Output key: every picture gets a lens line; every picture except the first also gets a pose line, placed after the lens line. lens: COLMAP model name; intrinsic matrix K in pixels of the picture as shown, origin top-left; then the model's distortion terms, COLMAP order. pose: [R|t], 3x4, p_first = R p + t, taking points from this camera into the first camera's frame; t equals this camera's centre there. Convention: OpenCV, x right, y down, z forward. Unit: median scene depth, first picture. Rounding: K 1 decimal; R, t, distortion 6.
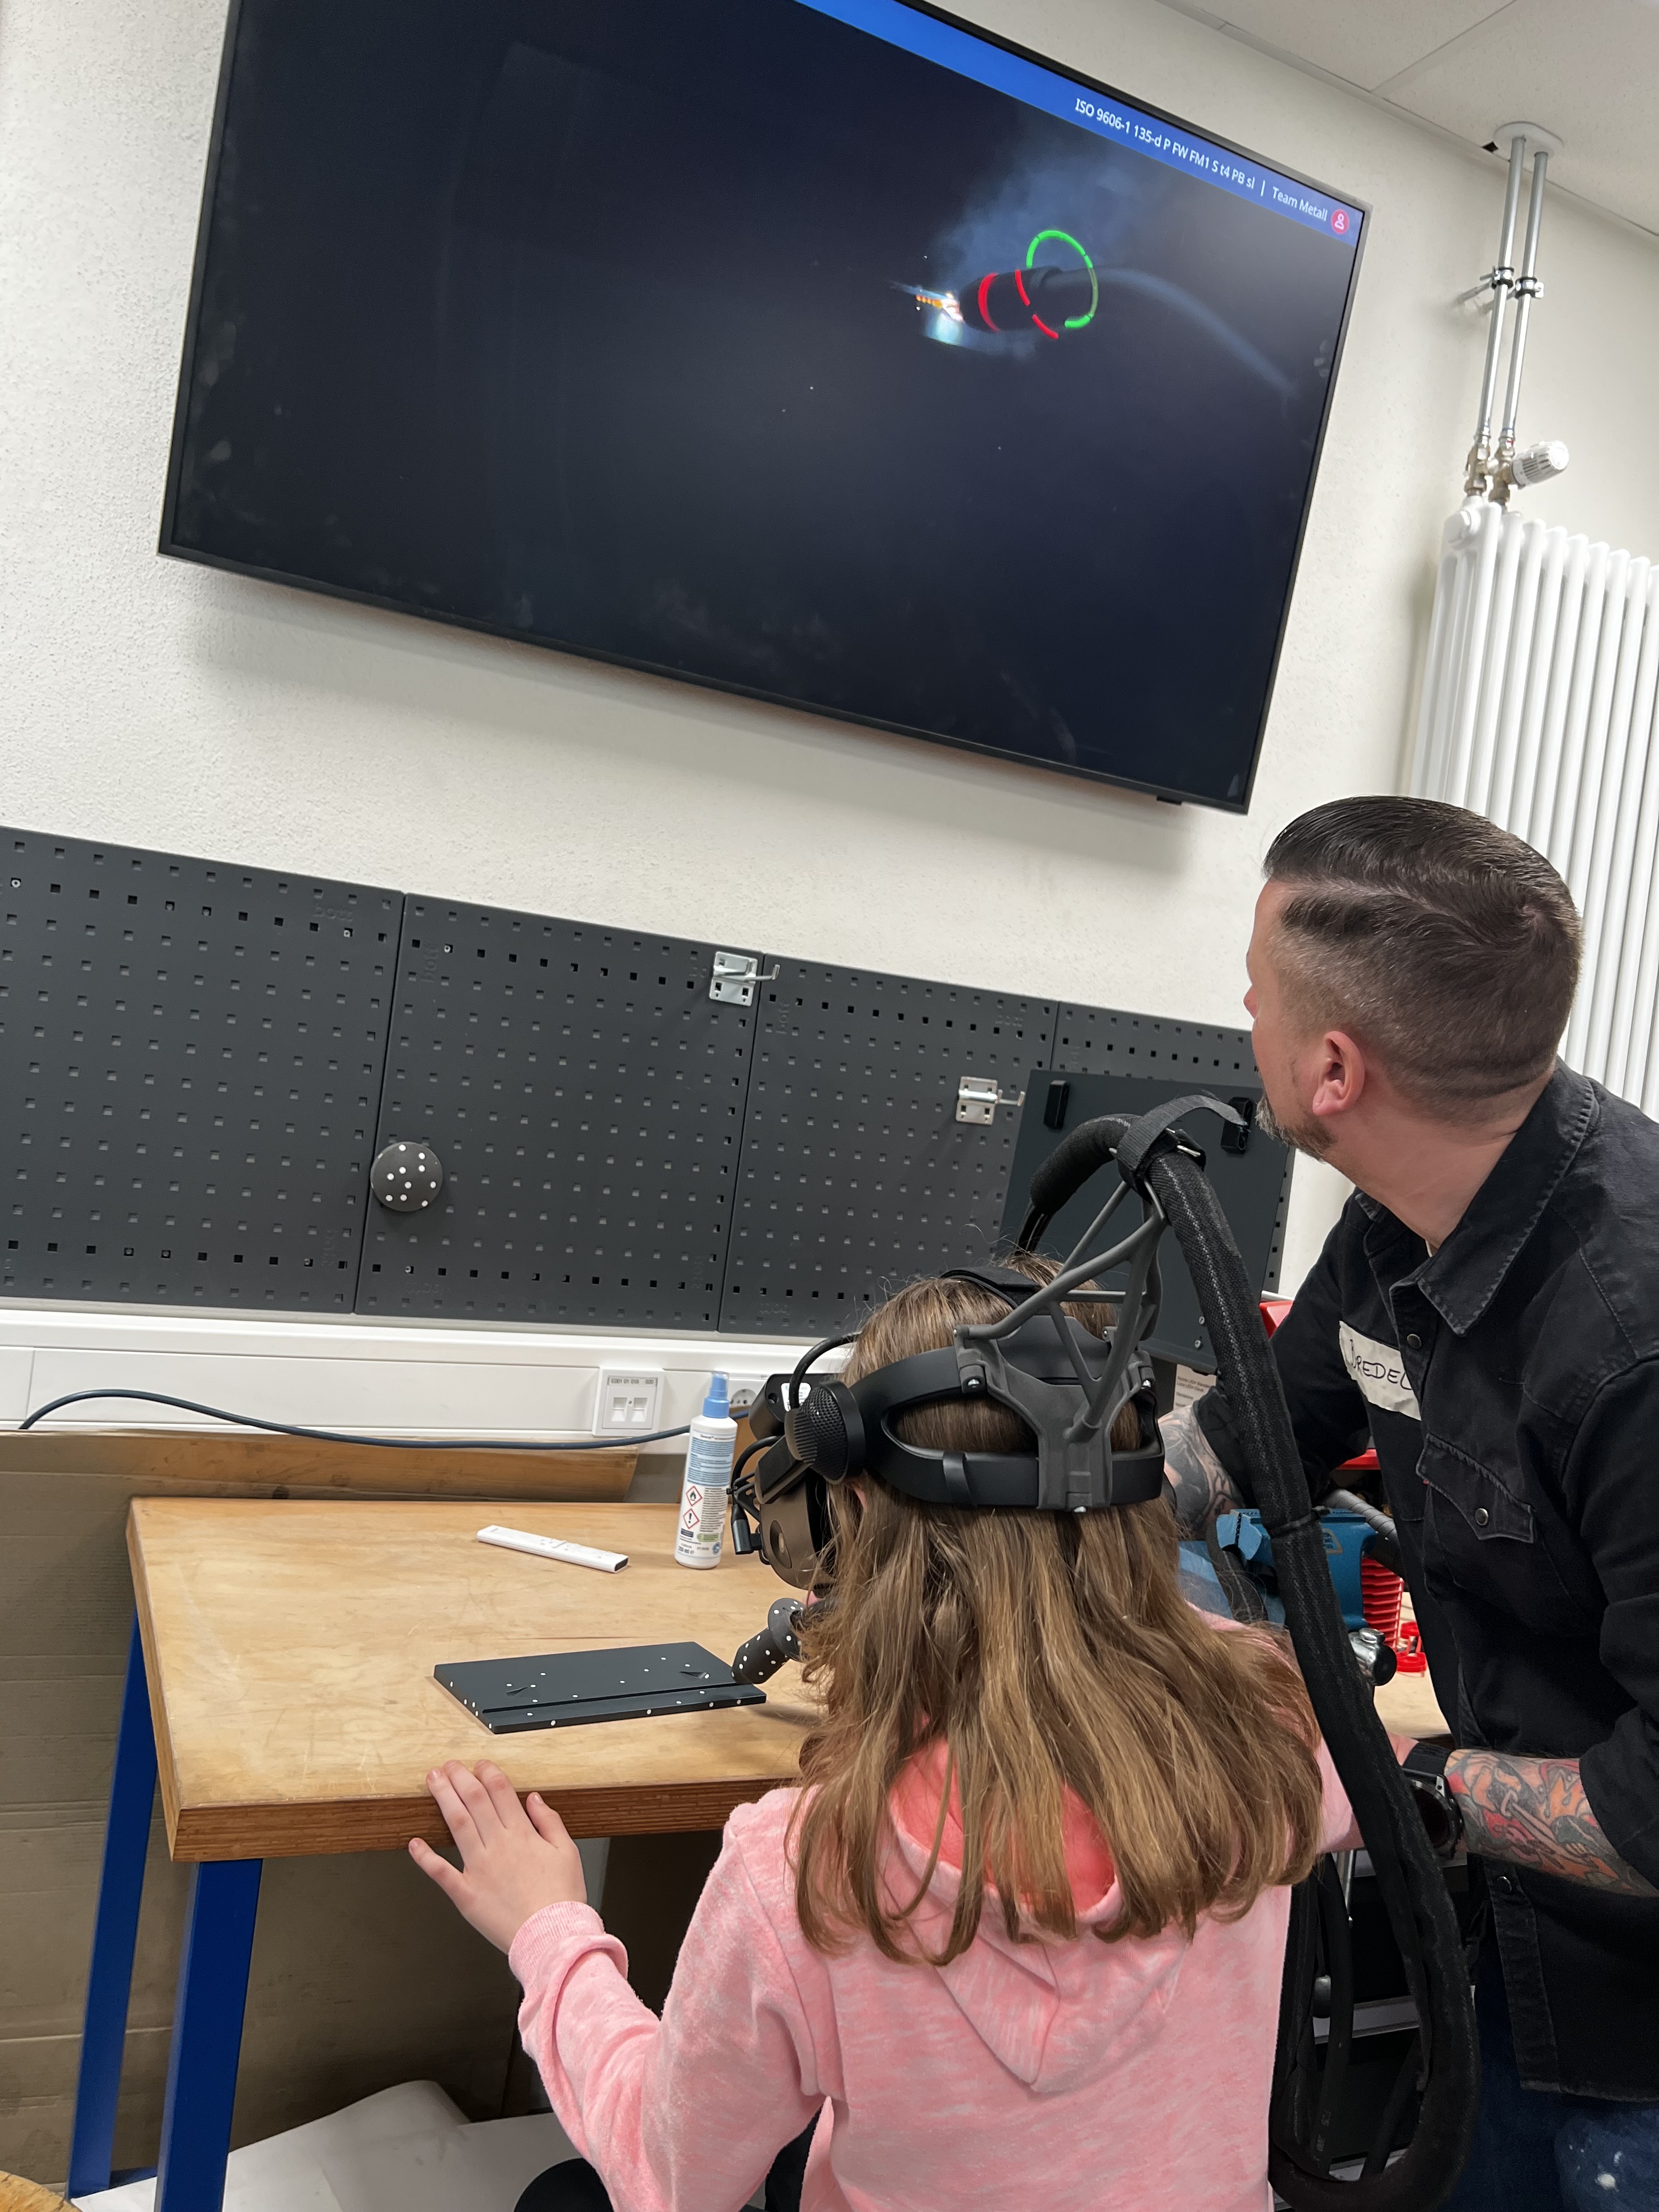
lens RADIAL K [[1662.7, 0, 826.3], [0, 1662.7, 1100.7], [0, 0, 1]] dist [0.054689, -0.056521]
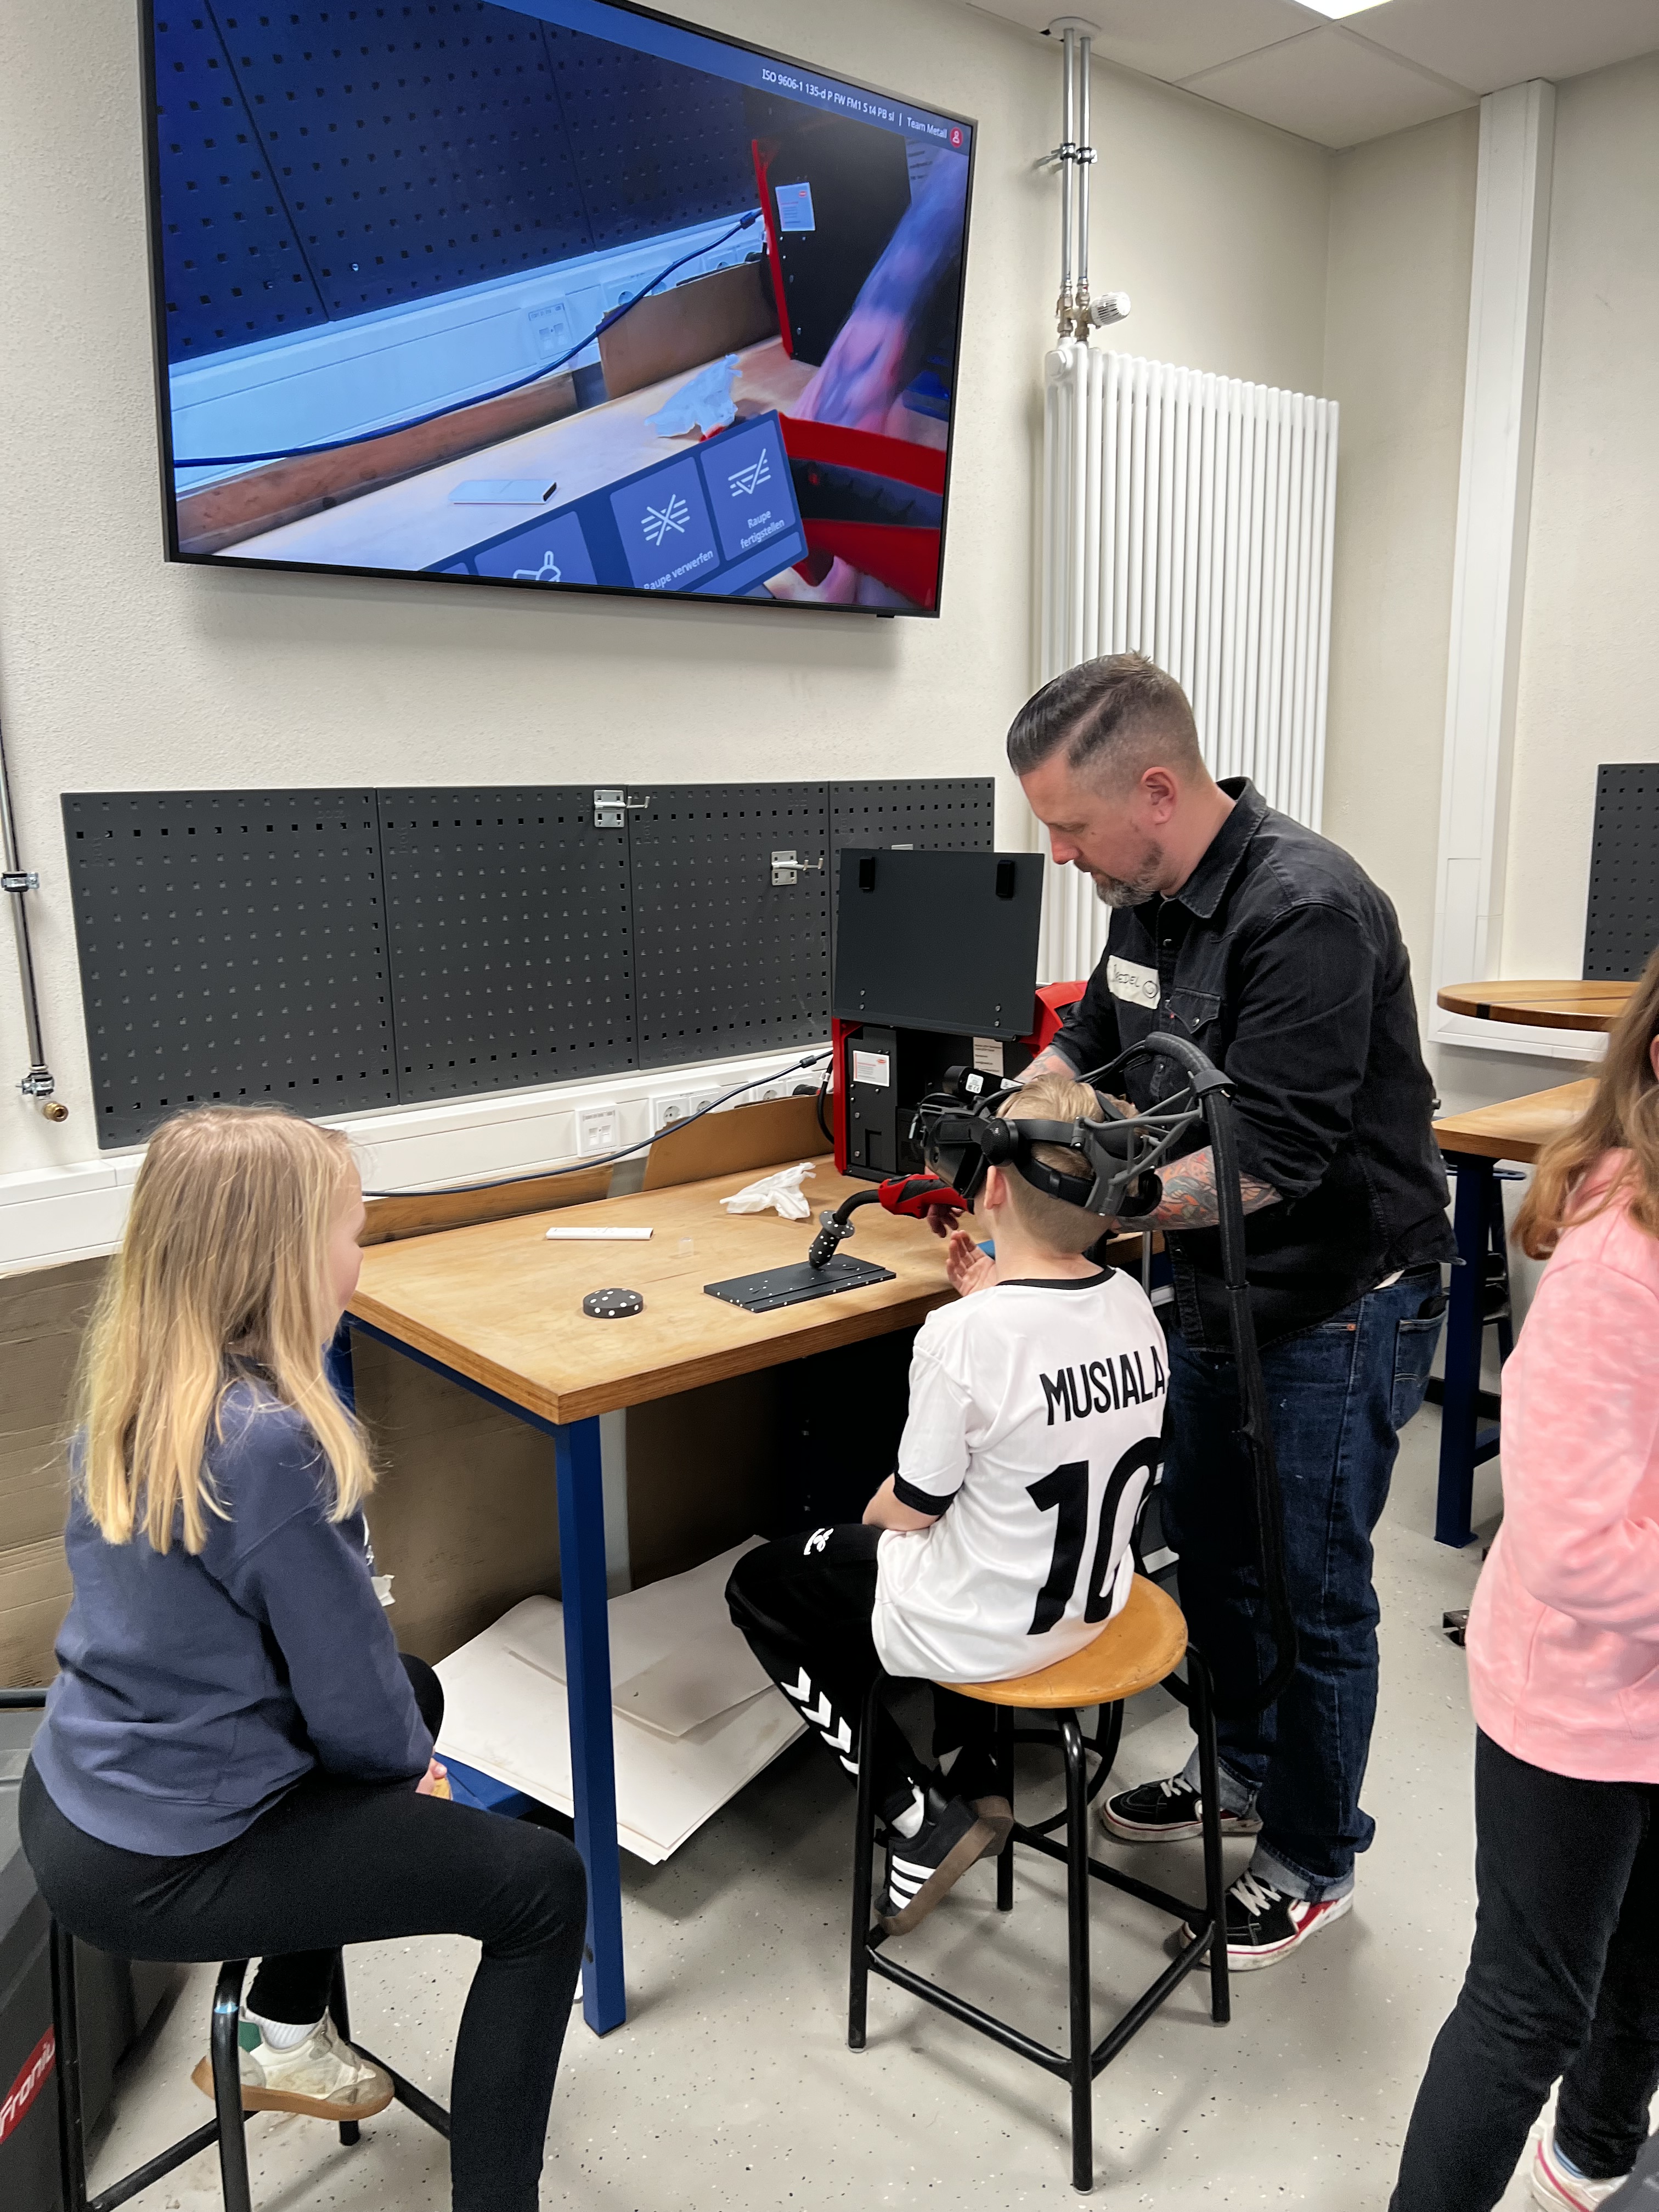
lens RADIAL K [[1662.7, 0, 838.8], [0, 1662.7, 1103.8], [0, 0, 1]] dist [0.054689, -0.056521]
pose [[0.955259, -0.184462, 0.231202, -0.227220], [0.132837, 0.965988, 0.221861, -0.114431], [-0.264263, -0.181222, 0.947272, -0.346564]]
